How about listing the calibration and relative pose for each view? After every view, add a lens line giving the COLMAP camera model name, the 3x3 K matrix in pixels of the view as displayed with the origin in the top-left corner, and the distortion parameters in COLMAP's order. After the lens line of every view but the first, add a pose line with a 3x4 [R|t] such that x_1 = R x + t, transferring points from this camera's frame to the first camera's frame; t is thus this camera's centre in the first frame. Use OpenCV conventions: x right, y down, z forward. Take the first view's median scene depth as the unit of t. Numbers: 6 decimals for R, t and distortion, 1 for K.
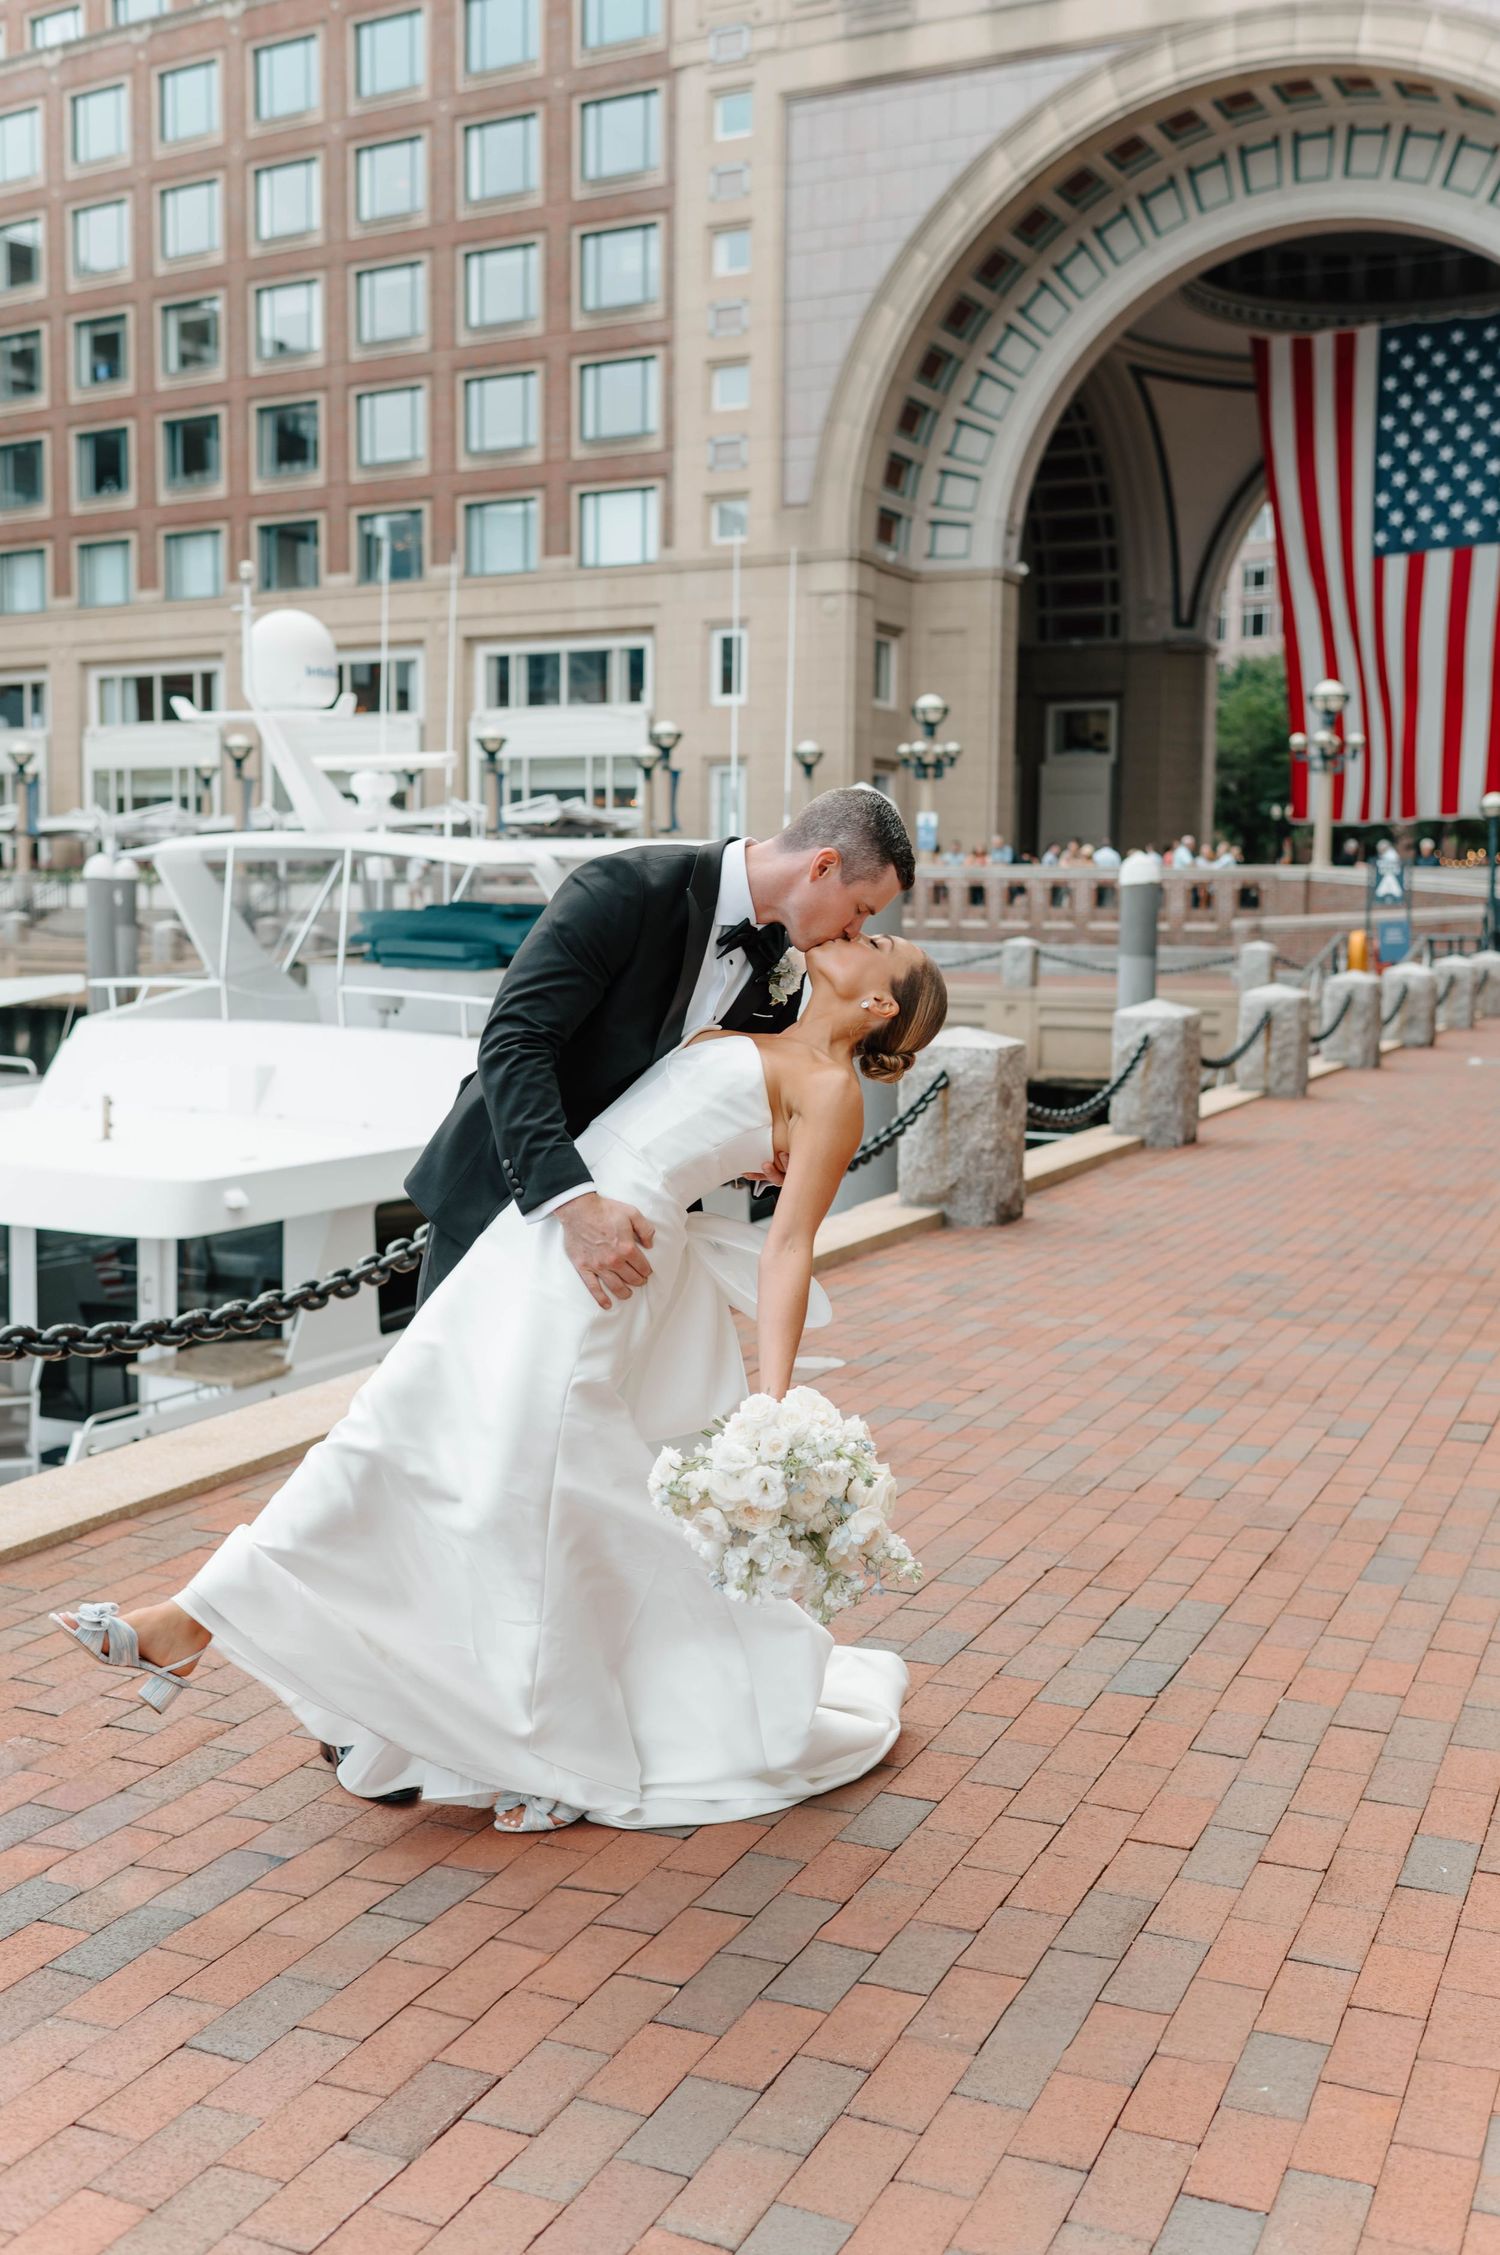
lens RADIAL K [[2269.5, 0, 750.0], [0, 2269.5, 1127.5], [0, 0, 1]] dist [0.002239, -0.019591]
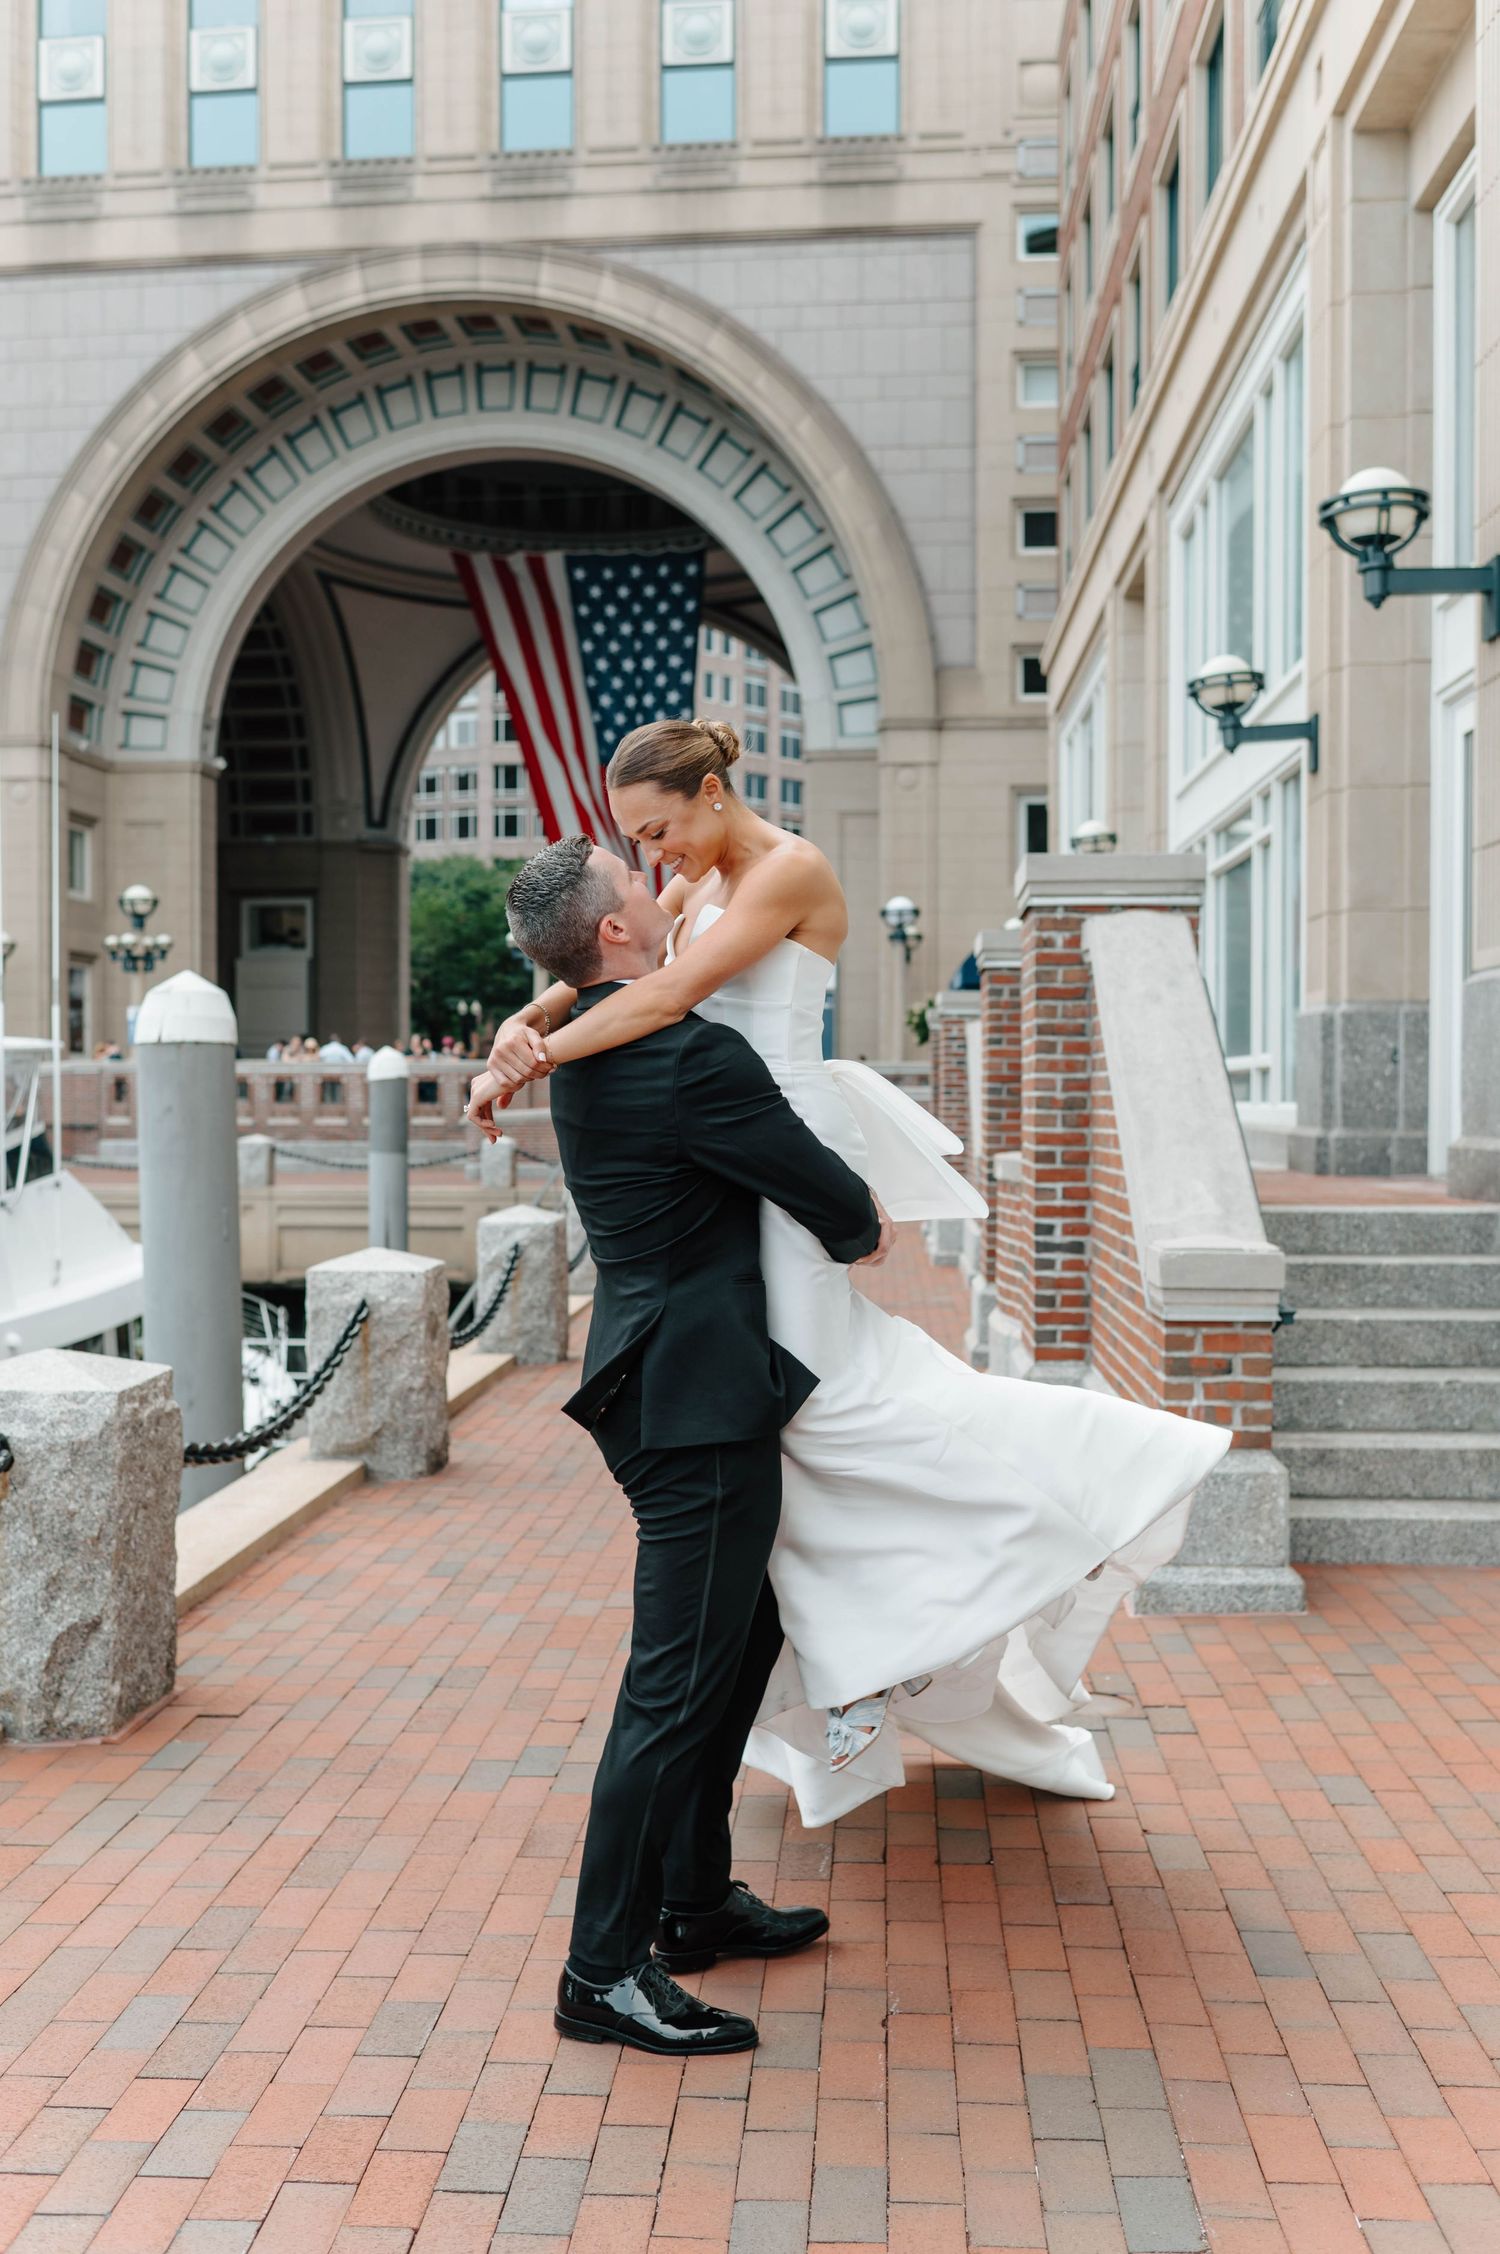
lens RADIAL K [[2236.3, 0, 750.0], [0, 2236.3, 1127.0], [0, 0, 1]] dist [0.004789, -0.012530]
pose [[0.935730, -0.015041, 0.352397, -0.011672], [0.044828, 0.996060, -0.076520, -0.002881], [-0.349857, 0.087399, 0.932717, 0.023160]]
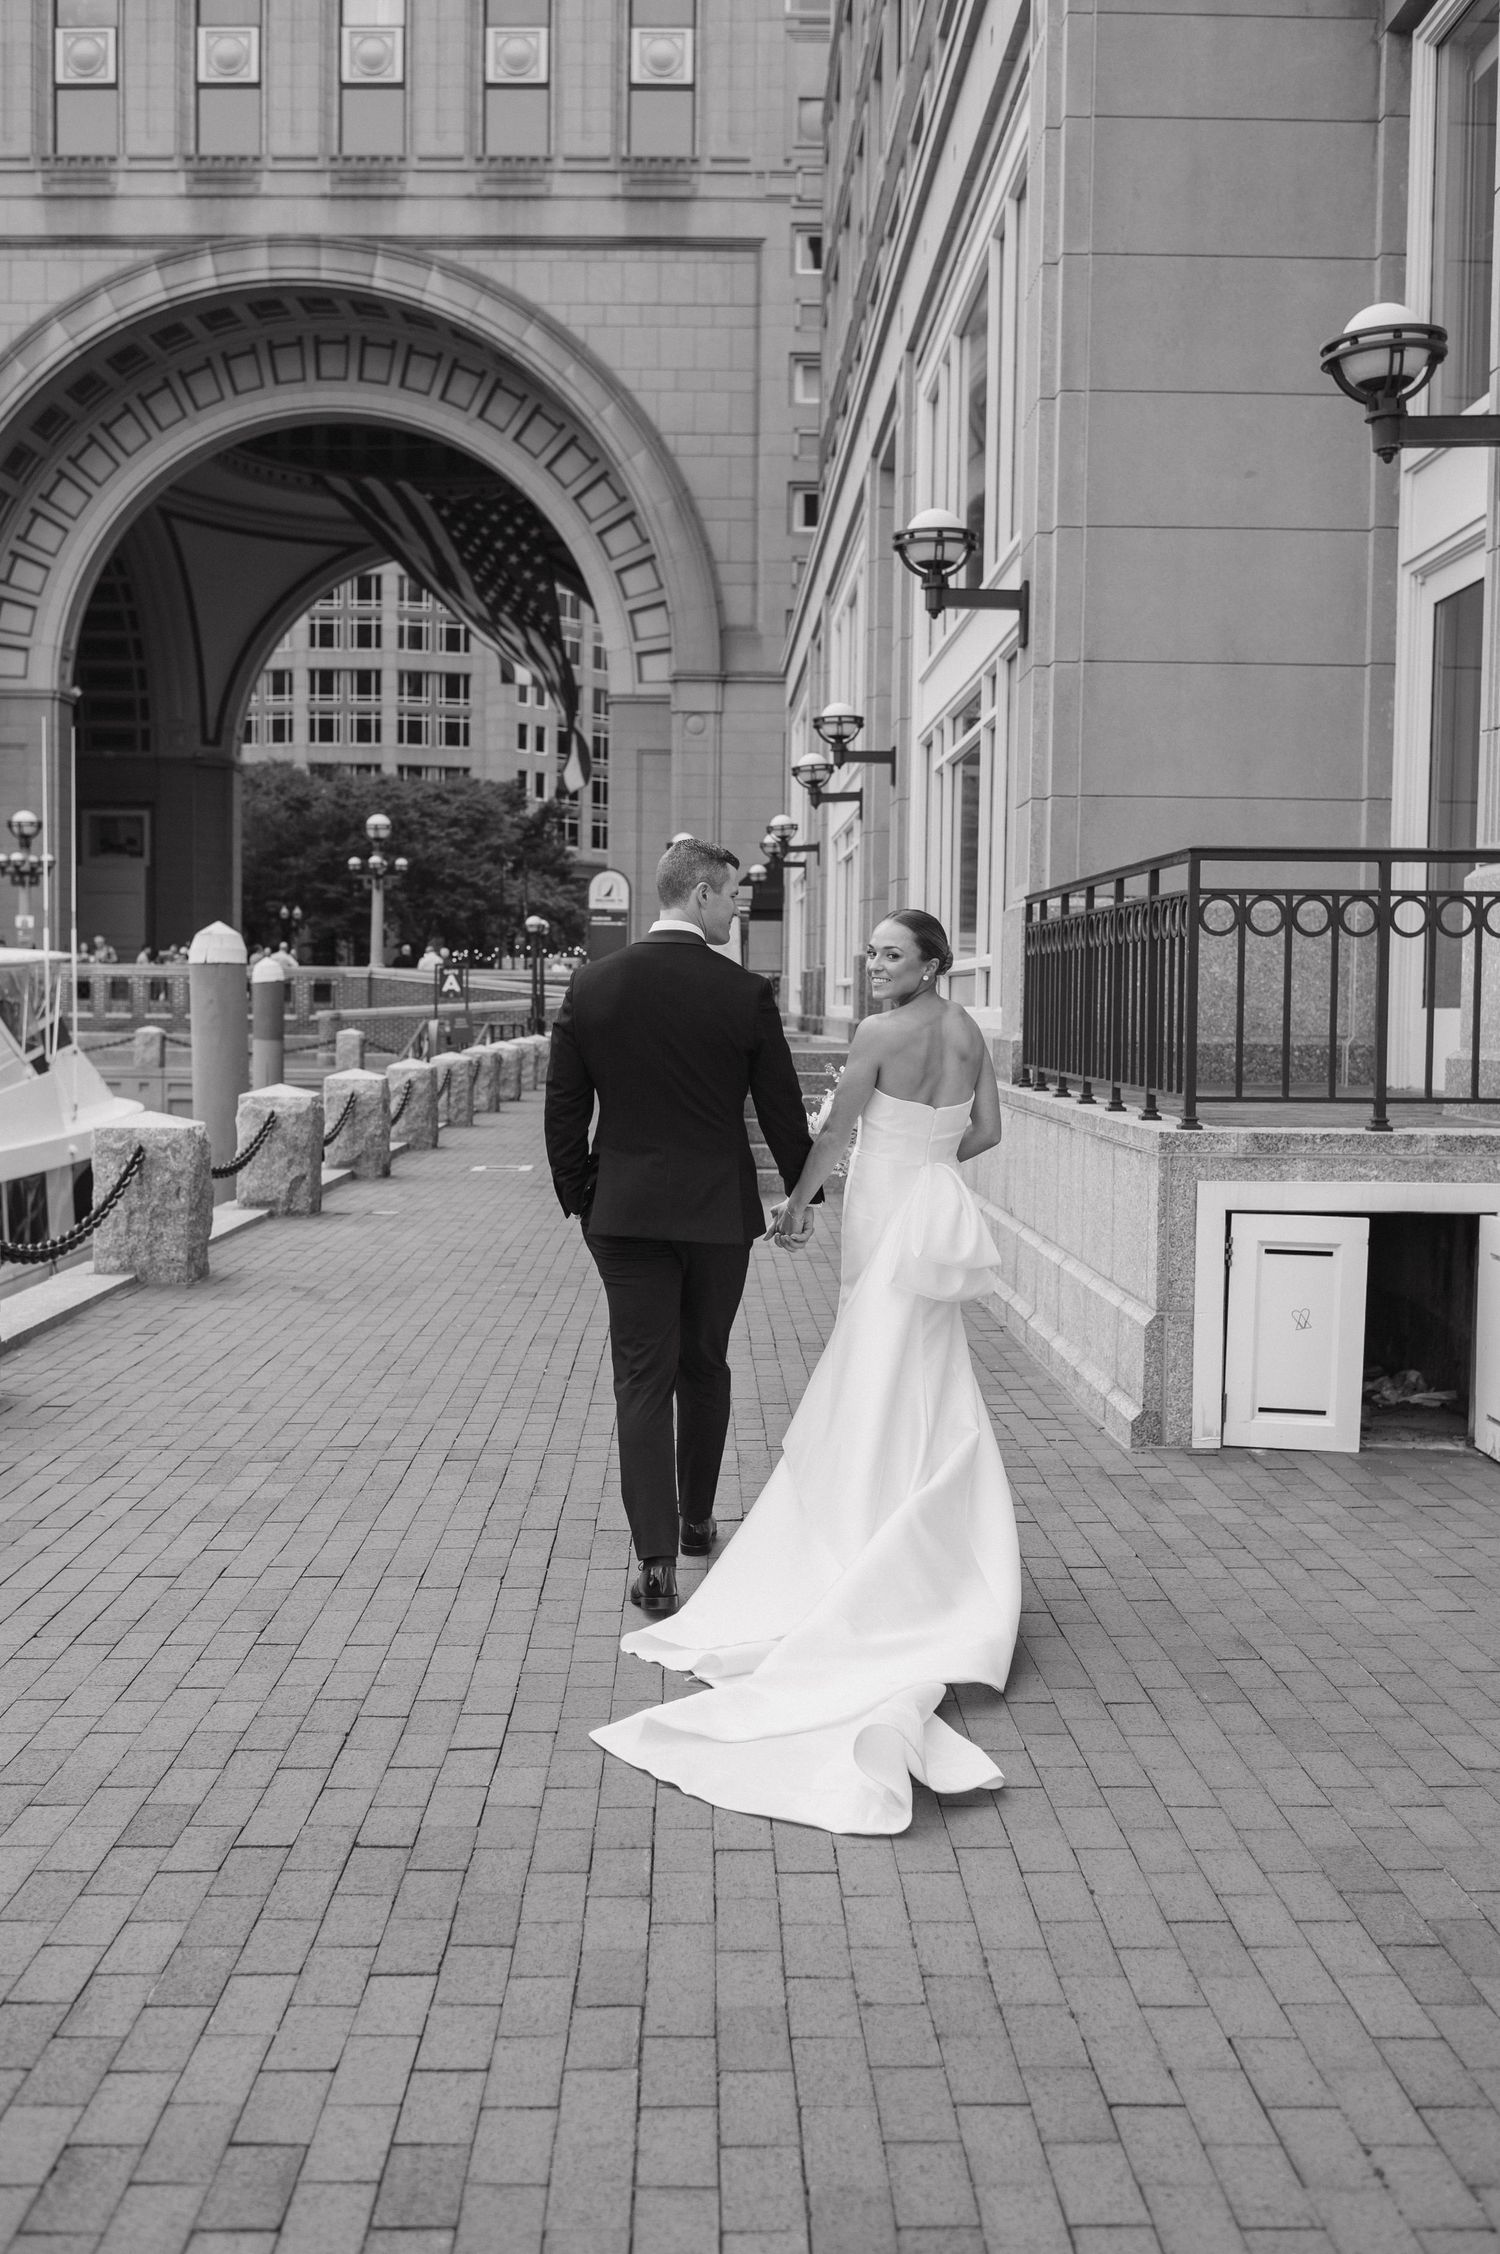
lens RADIAL K [[2236.3, 0, 750.0], [0, 2236.3, 1127.0], [0, 0, 1]] dist [0.004789, -0.012530]
pose [[0.903094, -0.022983, 0.428827, -0.060853], [0.040101, 0.998717, -0.030925, 0.010902], [-0.427566, 0.045124, 0.902857, -0.114957]]
